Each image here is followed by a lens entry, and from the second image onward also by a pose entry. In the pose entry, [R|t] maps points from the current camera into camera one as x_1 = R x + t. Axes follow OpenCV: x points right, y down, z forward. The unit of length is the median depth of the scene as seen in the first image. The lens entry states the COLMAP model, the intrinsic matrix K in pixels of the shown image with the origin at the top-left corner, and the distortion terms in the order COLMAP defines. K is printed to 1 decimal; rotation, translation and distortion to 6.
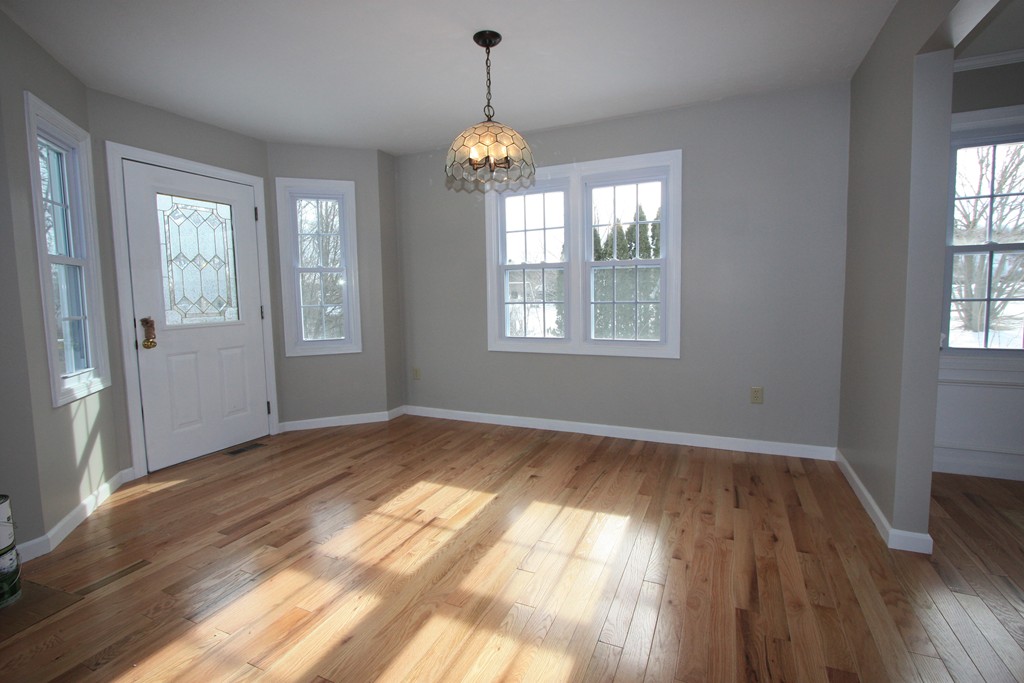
lens RADIAL K [[474.9, 0, 507.9], [0, 474.9, 333.9], [0, 0, 1]] dist [-0.012277, 0.002334]
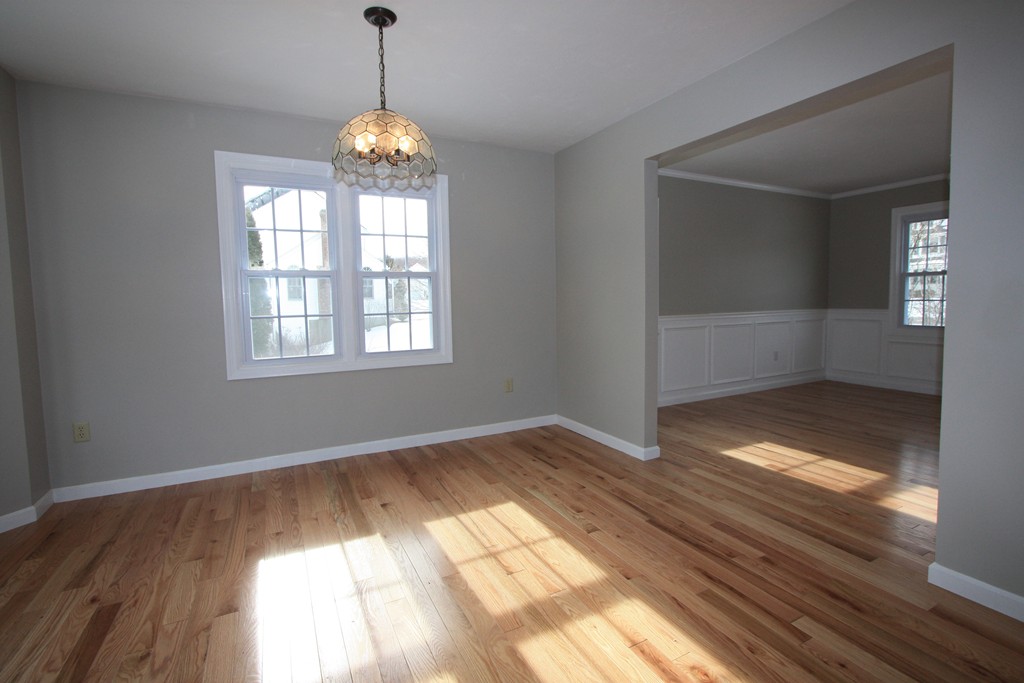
lens RADIAL K [[474.9, 0, 513.2], [0, 474.9, 335.0], [0, 0, 1]] dist [-0.012277, 0.002334]
pose [[0.619095, -0.053622, 0.783483, -0.538863], [0.077800, 0.996946, 0.006756, -0.012111], [-0.781453, 0.056772, 0.621377, 0.249862]]
